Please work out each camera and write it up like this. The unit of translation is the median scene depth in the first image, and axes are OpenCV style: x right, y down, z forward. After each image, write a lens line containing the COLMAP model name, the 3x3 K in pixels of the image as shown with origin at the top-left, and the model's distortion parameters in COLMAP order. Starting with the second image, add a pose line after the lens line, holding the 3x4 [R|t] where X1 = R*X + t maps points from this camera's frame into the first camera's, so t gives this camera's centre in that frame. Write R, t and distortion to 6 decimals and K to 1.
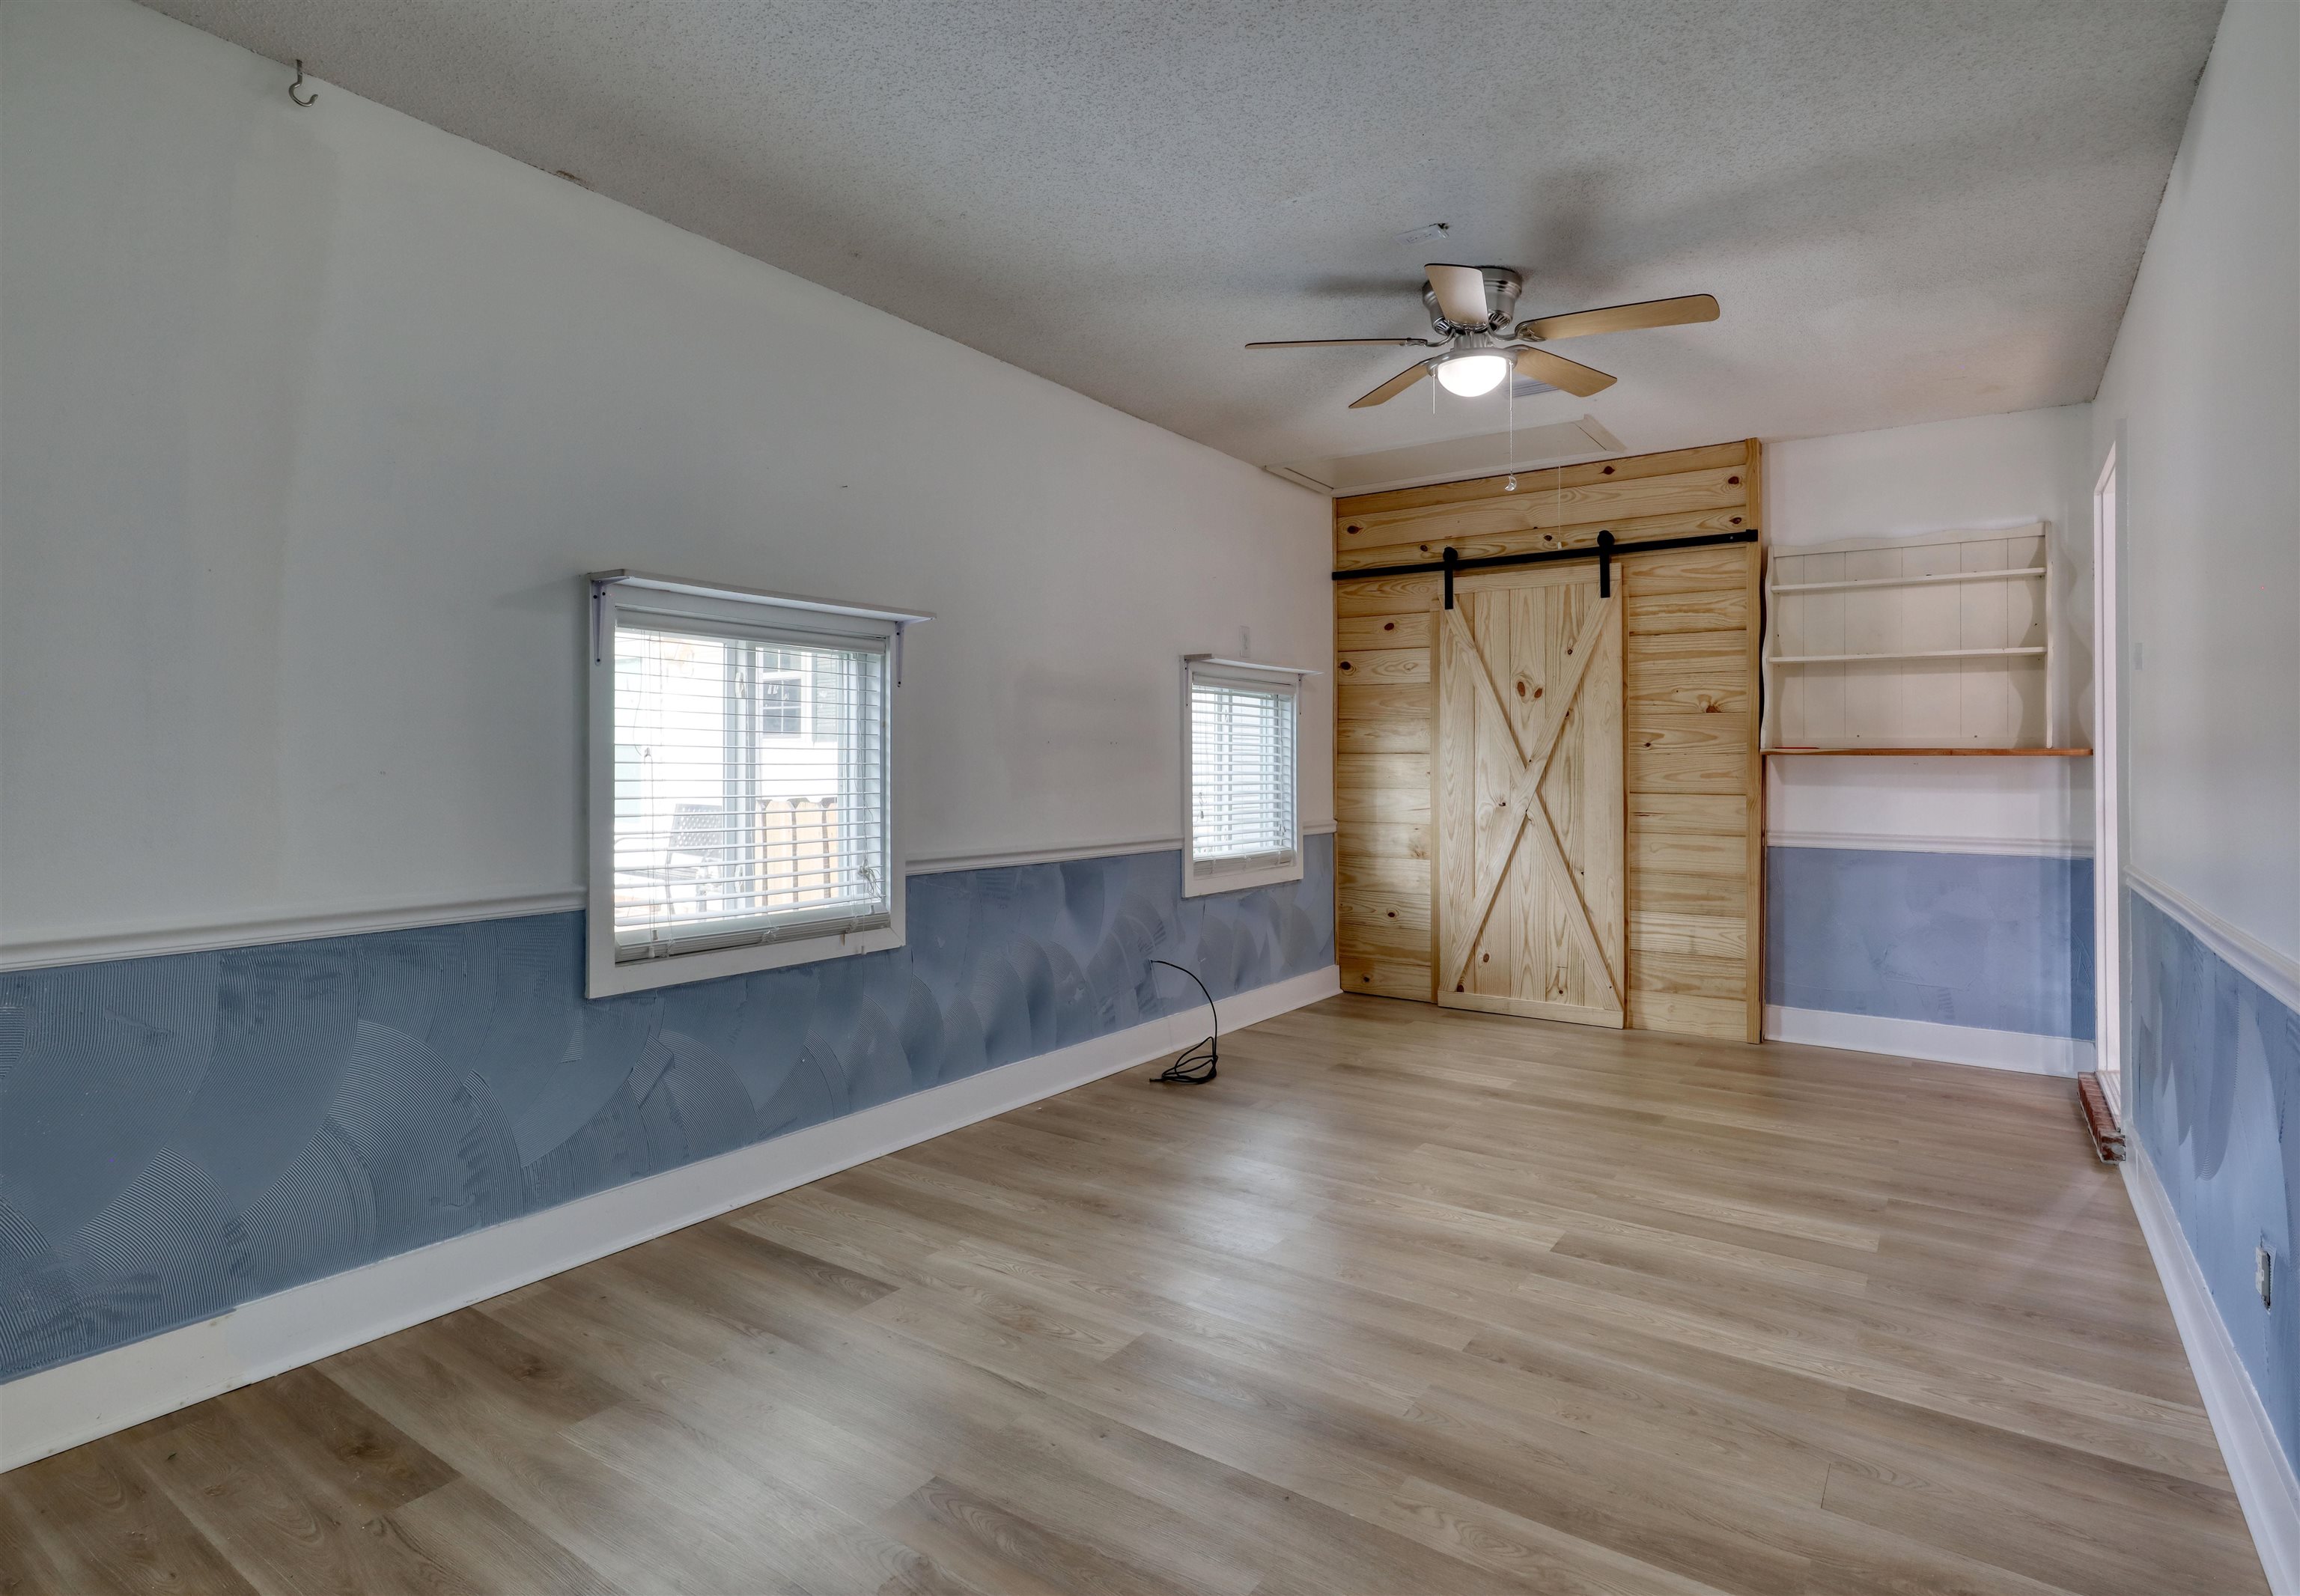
lens RADIAL K [[1171.2, 0, 1204.2], [0, 1171.2, 745.1], [0, 0, 1]] dist [-0.017310, 0.000156]
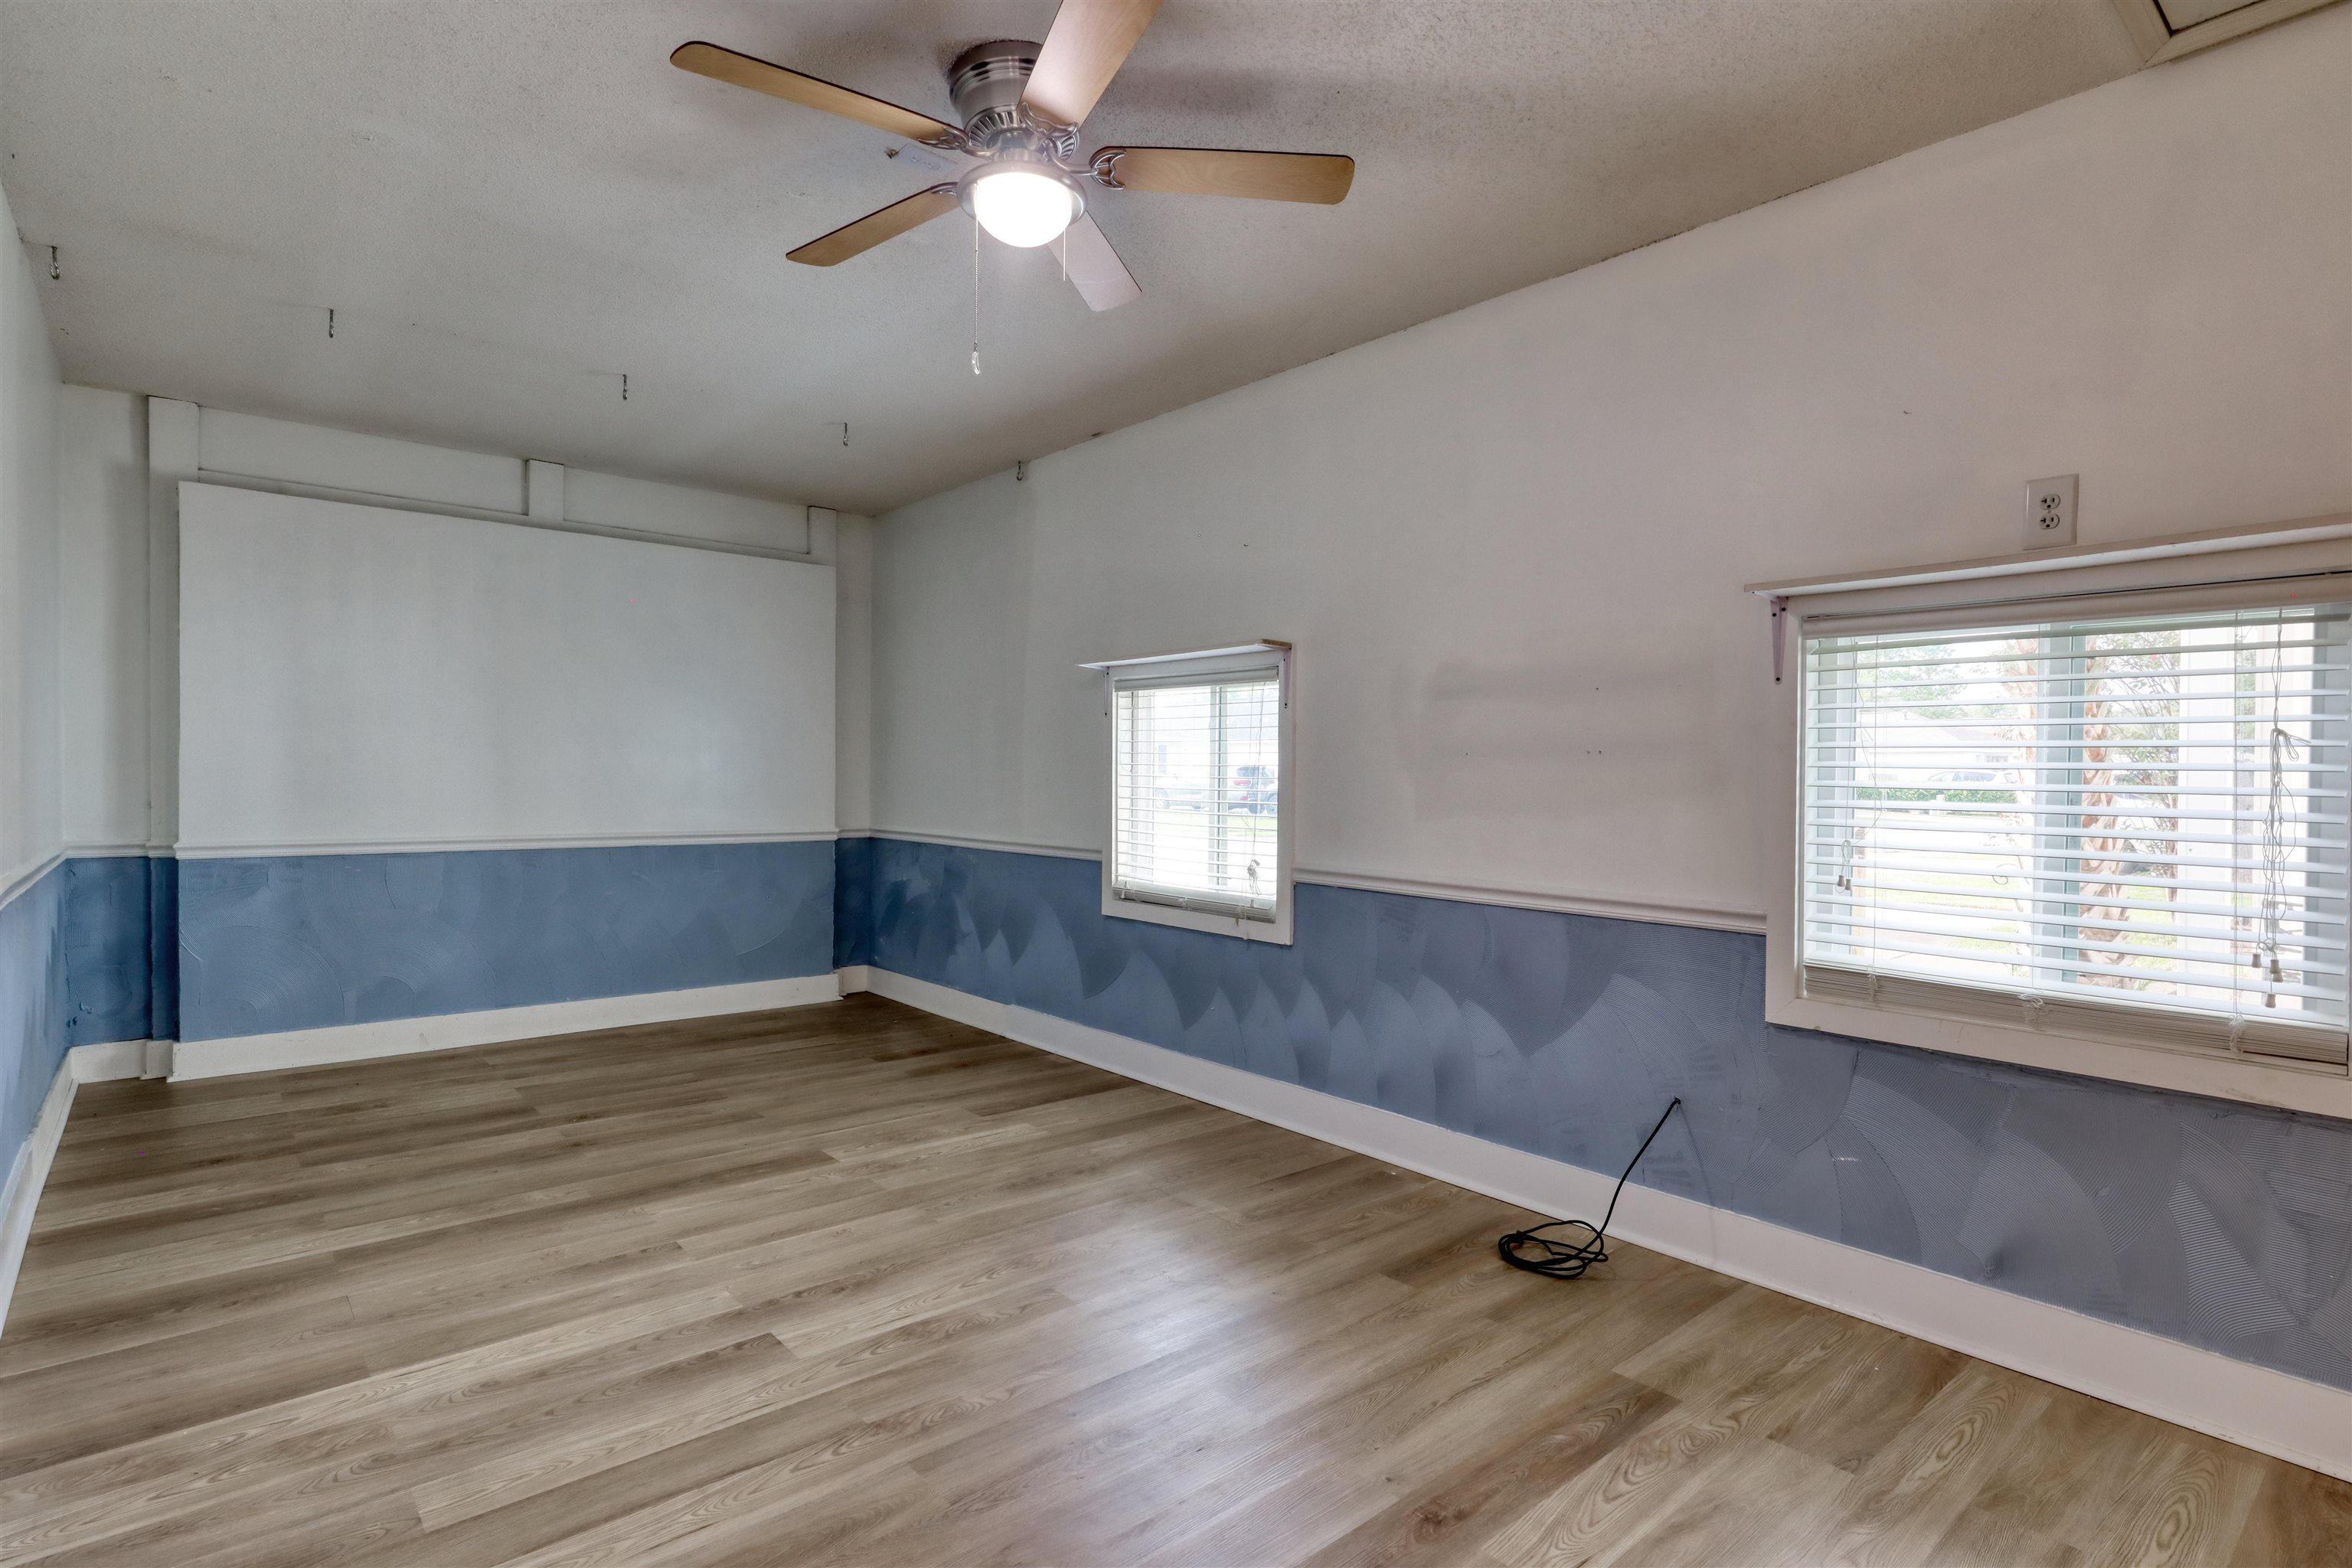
lens RADIAL K [[1175.9, 0, 1181.2], [0, 1175.9, 789.7], [0, 0, 1]] dist [-0.000361, 0.001141]
pose [[-0.274832, 0.009404, -0.961446, 1.064705], [0.004425, 0.999954, 0.008515, 0.021610], [0.961482, -0.001915, -0.274861, 1.553030]]
